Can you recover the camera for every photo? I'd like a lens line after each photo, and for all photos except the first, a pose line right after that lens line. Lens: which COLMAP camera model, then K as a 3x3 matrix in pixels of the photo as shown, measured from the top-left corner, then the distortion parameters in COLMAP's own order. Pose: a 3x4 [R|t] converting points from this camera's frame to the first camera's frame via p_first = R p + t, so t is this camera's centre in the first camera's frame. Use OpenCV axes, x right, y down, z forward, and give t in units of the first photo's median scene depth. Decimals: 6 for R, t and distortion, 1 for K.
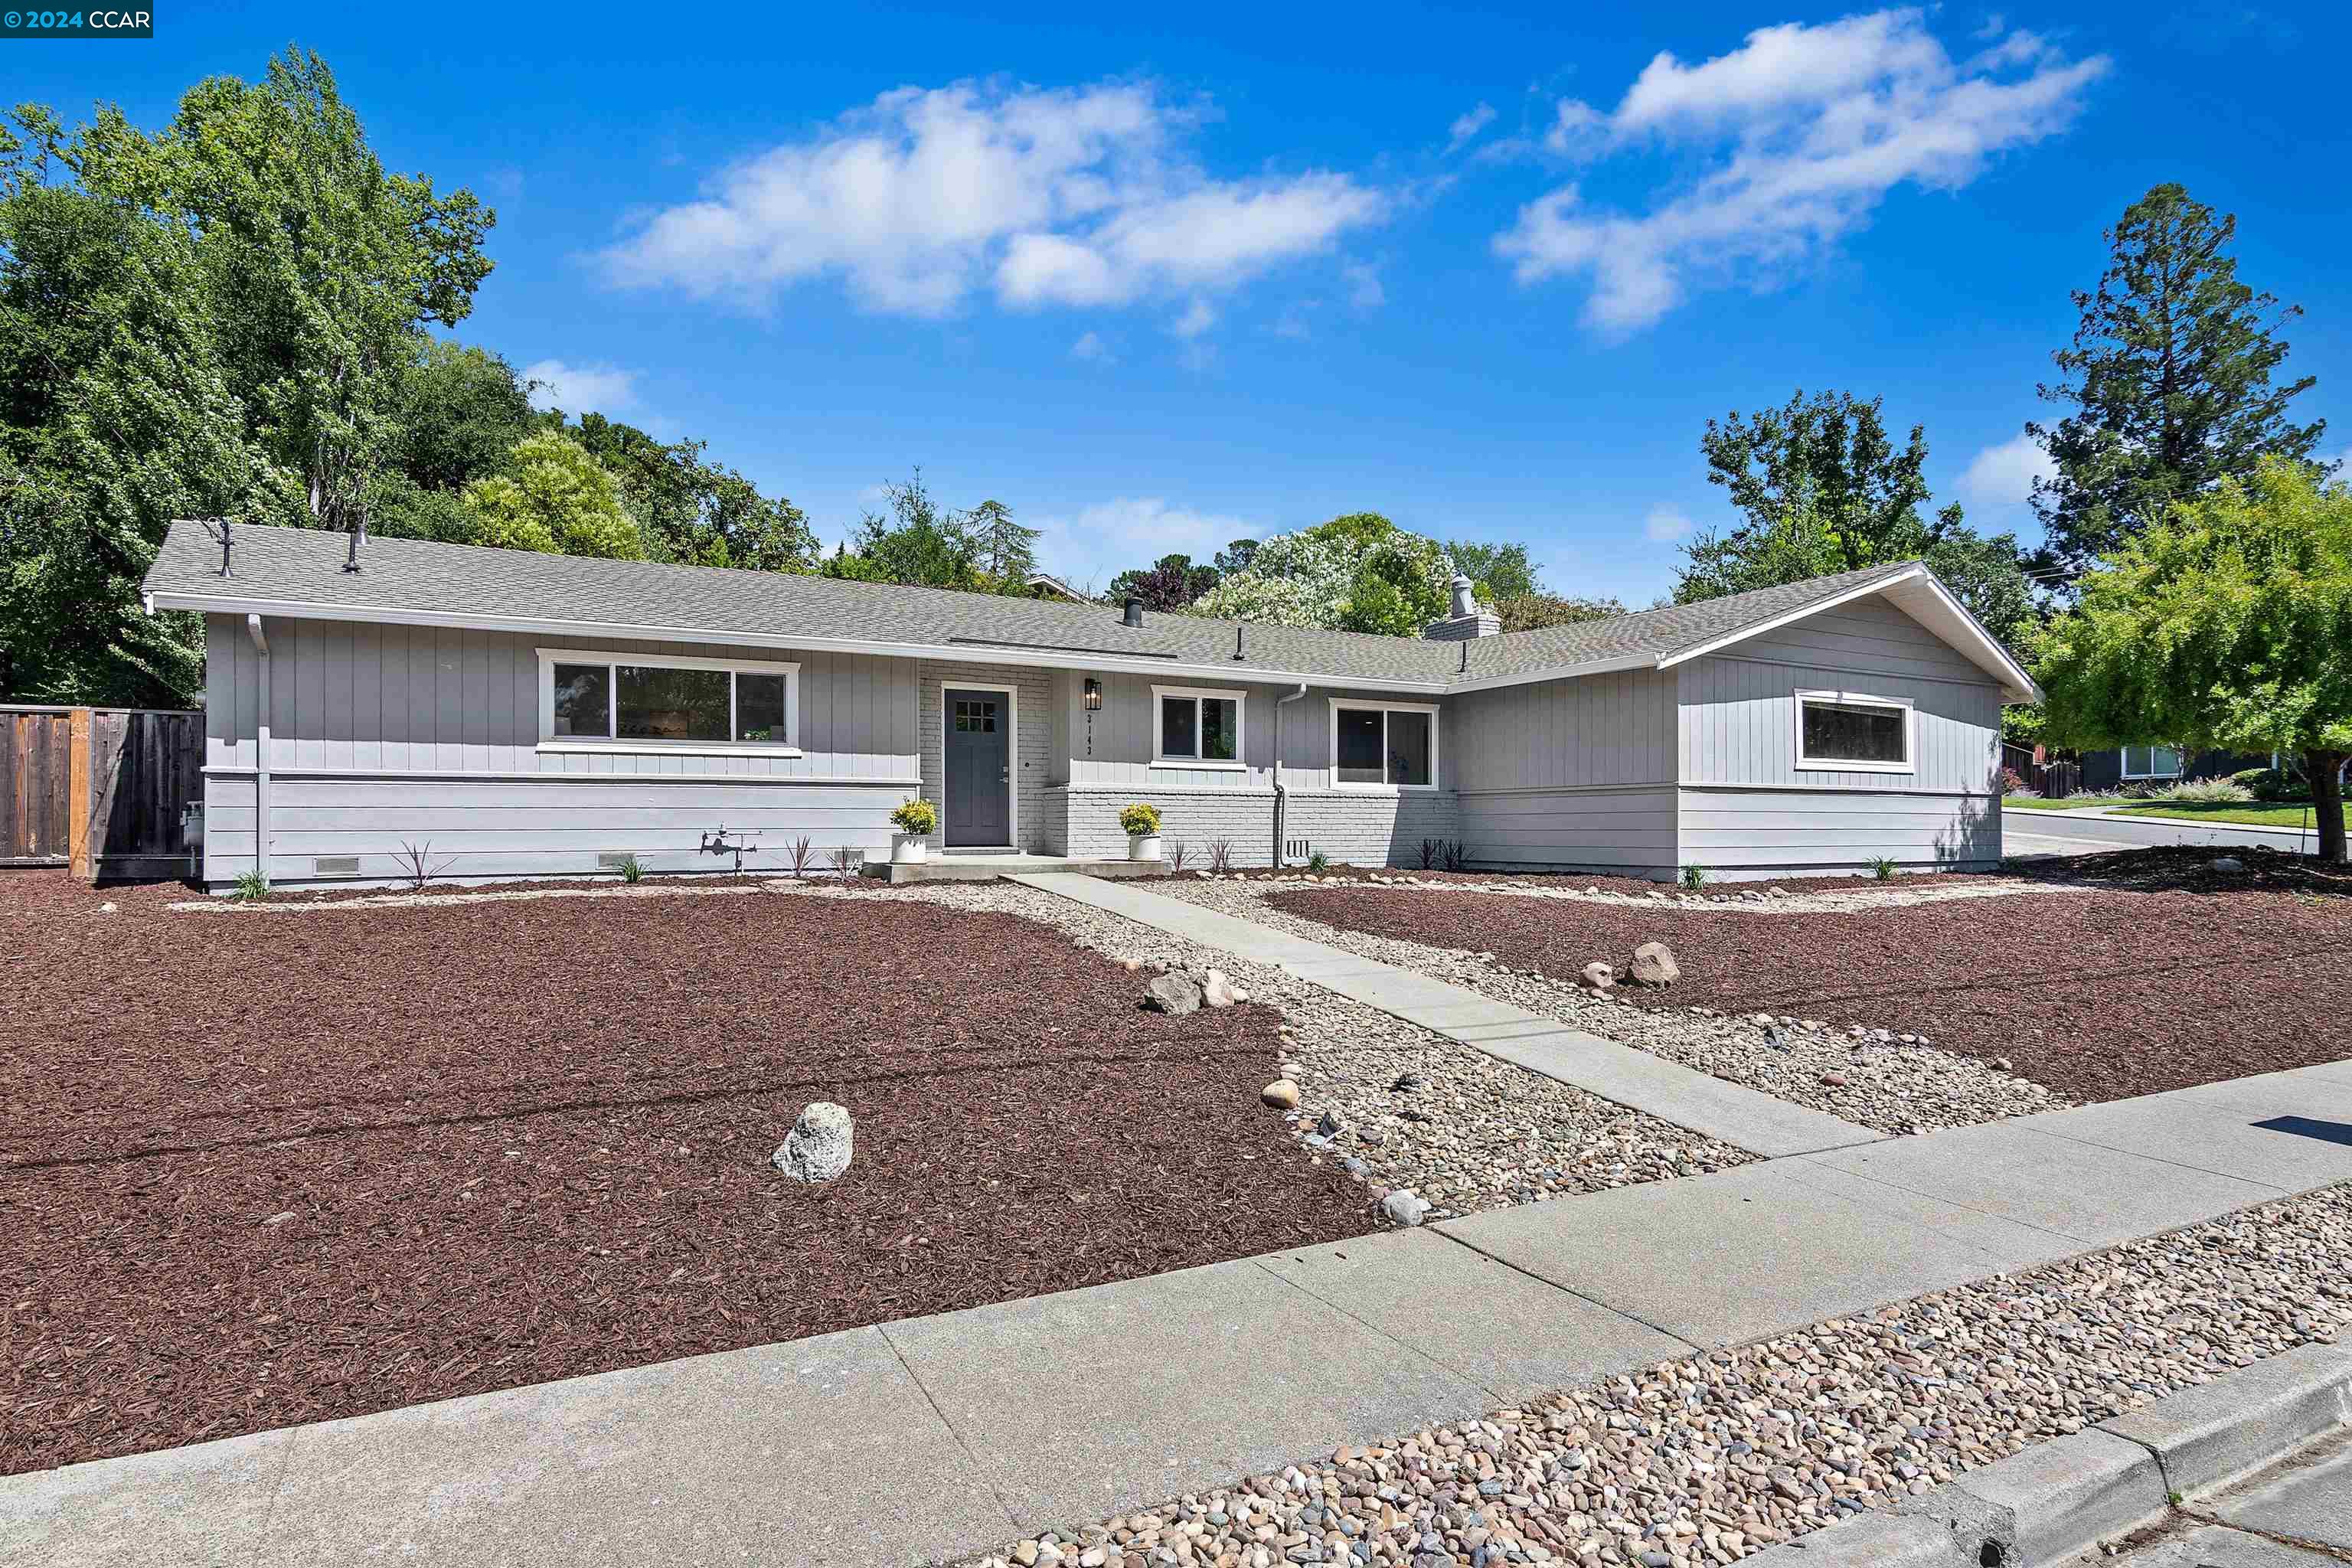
lens RADIAL K [[1273.7, 0, 1177.5], [0, 1273.7, 796.4], [0, 0, 1]] dist [-0.004743, 0.000306]
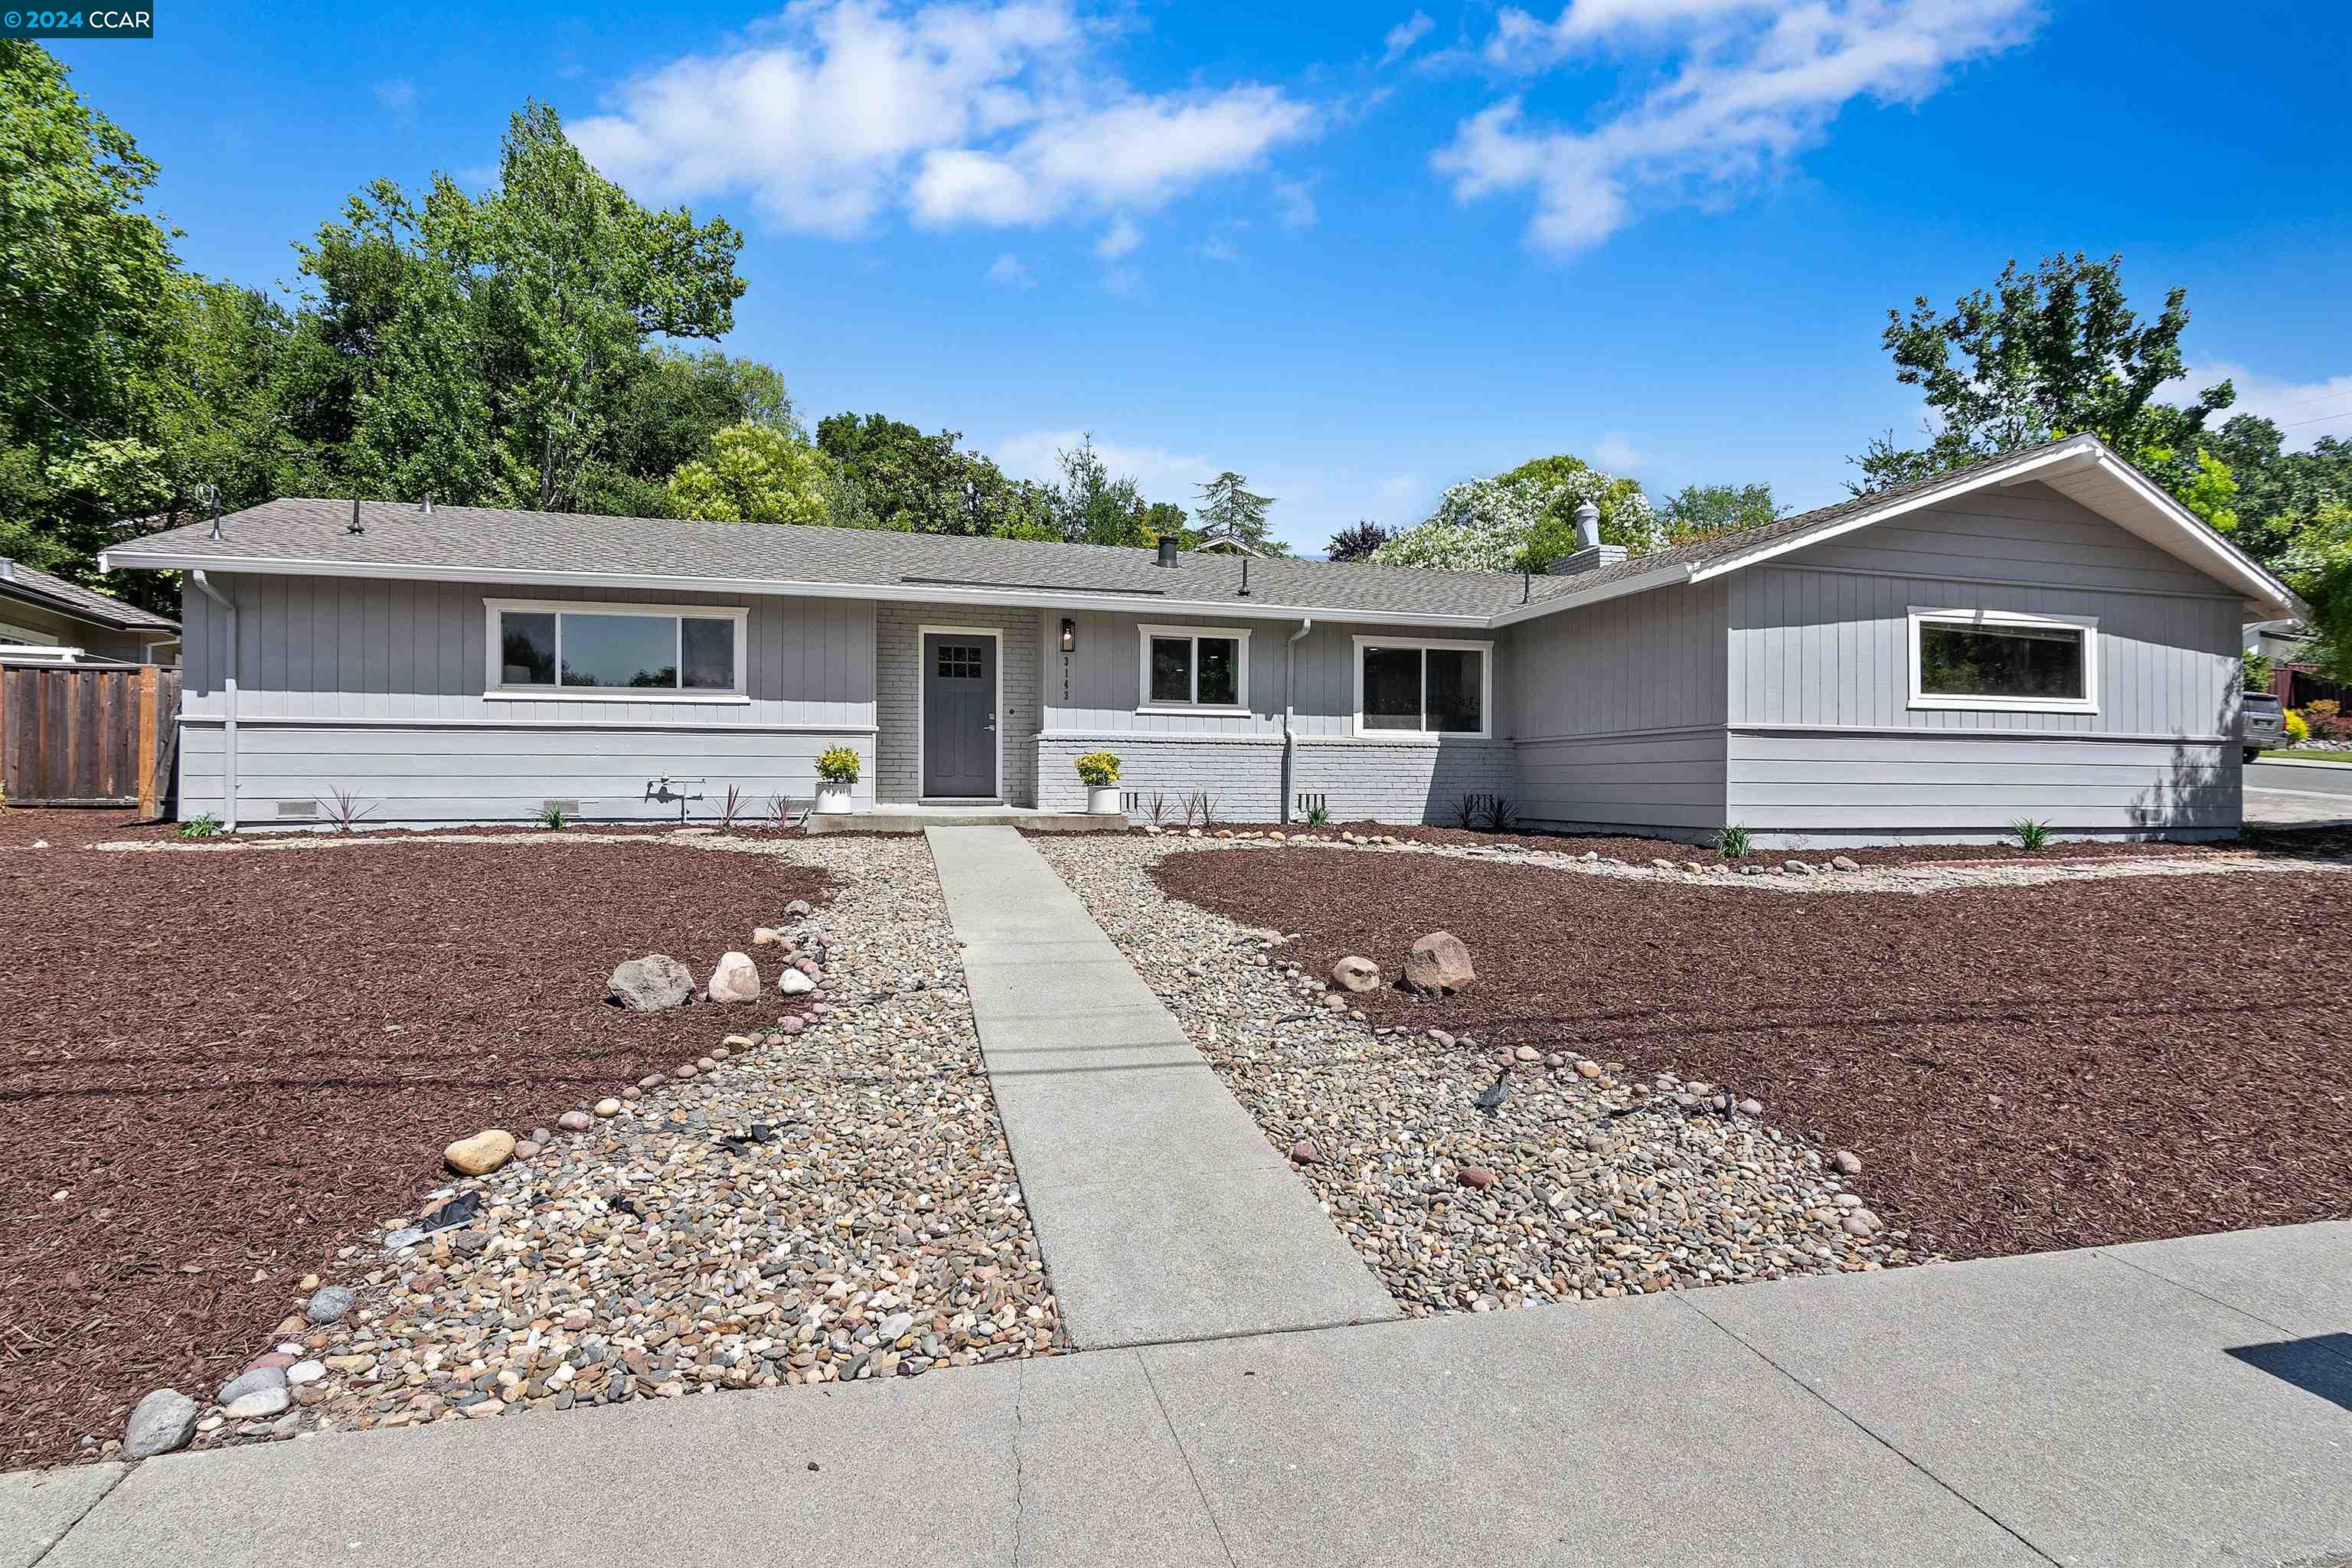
lens RADIAL K [[1177.3, 0, 1182.0], [0, 1177.3, 774.2], [0, 0, 1]] dist [-0.004693, 0.000959]
pose [[0.970670, 0.003879, -0.240384, 0.217827], [-0.000101, 0.999876, 0.015728, 0.007844], [0.240415, -0.015243, 0.970550, 0.176087]]
